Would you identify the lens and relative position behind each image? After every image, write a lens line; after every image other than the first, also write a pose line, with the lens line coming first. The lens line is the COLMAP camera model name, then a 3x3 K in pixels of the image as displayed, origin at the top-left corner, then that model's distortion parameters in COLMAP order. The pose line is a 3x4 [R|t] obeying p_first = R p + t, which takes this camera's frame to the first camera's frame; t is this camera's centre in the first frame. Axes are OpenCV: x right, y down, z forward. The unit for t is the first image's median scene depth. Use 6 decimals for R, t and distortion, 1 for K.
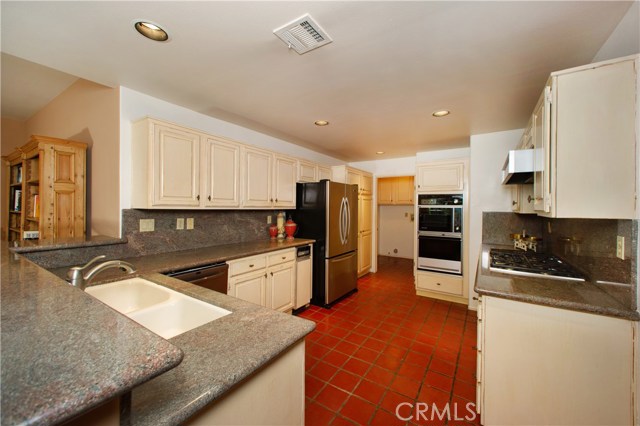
lens RADIAL K [[248.7, 0, 324.9], [0, 248.7, 207.4], [0, 0, 1]] dist [0.000937, 0.000141]
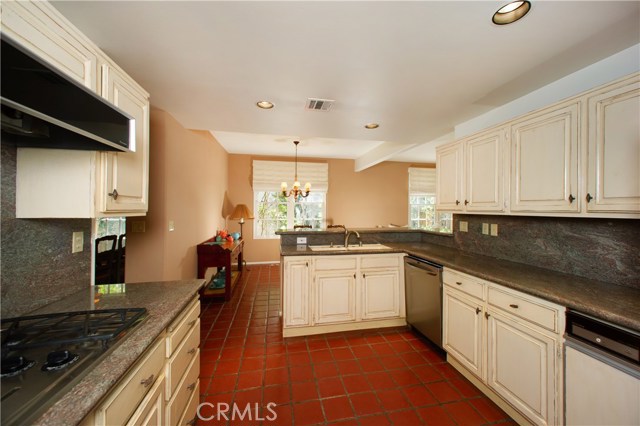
lens RADIAL K [[248.7, 0, 324.9], [0, 248.7, 207.4], [0, 0, 1]] dist [0.000937, 0.000141]
pose [[-0.713230, -0.014970, -0.700770, 0.543640], [-0.010801, 0.999888, -0.010367, -0.002385], [0.700847, 0.000175, -0.713312, 1.162763]]
